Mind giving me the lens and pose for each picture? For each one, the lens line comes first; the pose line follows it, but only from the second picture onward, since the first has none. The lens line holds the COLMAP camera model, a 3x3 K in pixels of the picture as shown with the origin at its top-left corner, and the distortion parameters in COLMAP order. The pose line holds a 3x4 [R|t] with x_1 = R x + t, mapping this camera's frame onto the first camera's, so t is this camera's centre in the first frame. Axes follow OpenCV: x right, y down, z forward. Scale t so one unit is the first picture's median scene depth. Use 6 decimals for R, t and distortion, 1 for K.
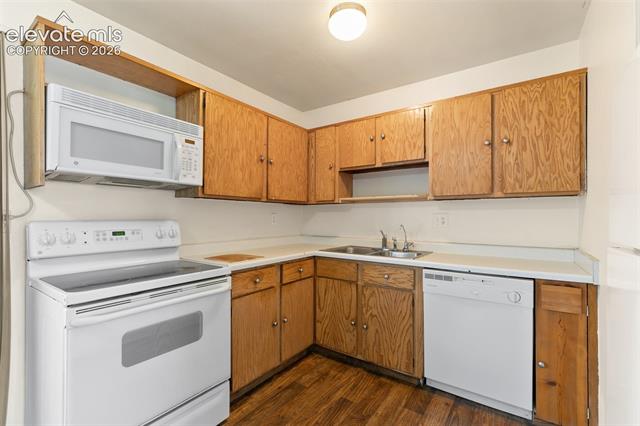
lens RADIAL K [[284.5, 0, 318.5], [0, 284.5, 215.2], [0, 0, 1]] dist [0.002656, 0.000244]
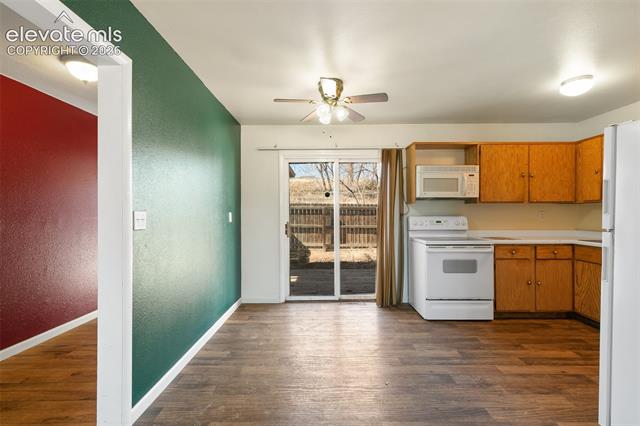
lens RADIAL K [[285.6, 0, 317.8], [0, 285.6, 213.0], [0, 0, 1]] dist [0.002709, -0.000180]
pose [[0.569010, -0.007084, -0.822300, 0.504158], [0.008400, 0.999961, -0.002802, -0.005748], [0.822288, -0.005313, 0.569047, -0.884972]]
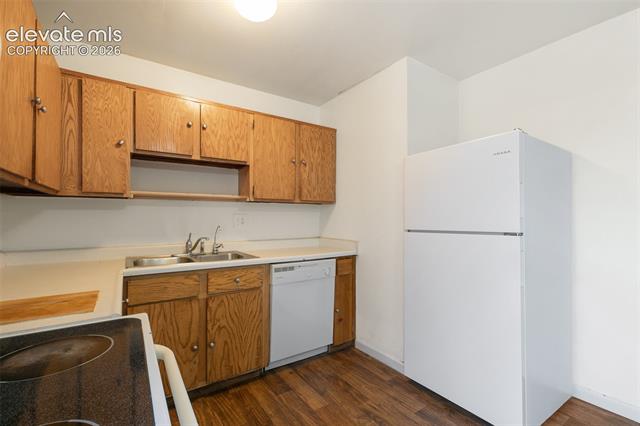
lens RADIAL K [[286.2, 0, 317.4], [0, 286.2, 215.9], [0, 0, 1]] dist [0.003213, -0.000085]
pose [[0.351878, 0.003997, 0.936038, -0.599211], [-0.006793, 0.999975, -0.001716, 0.000633], [-0.936021, -0.005754, 0.351896, 0.439946]]
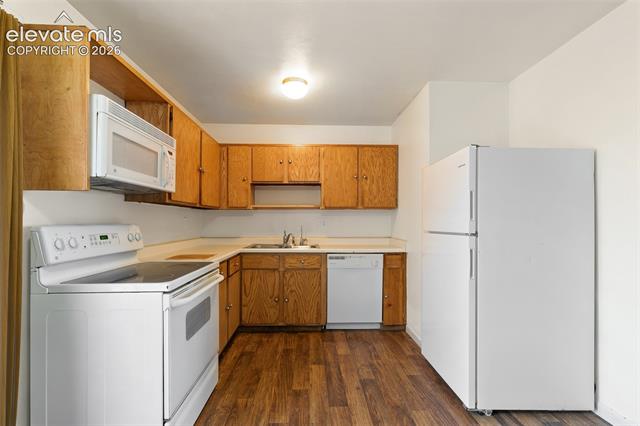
lens RADIAL K [[288.1, 0, 317.4], [0, 288.1, 217.9], [0, 0, 1]] dist [0.002878, 0.000235]
pose [[0.797880, 0.004418, 0.602801, -0.621601], [-0.003054, 0.999990, -0.003287, -0.002827], [-0.602809, 0.000782, 0.797885, -0.226835]]
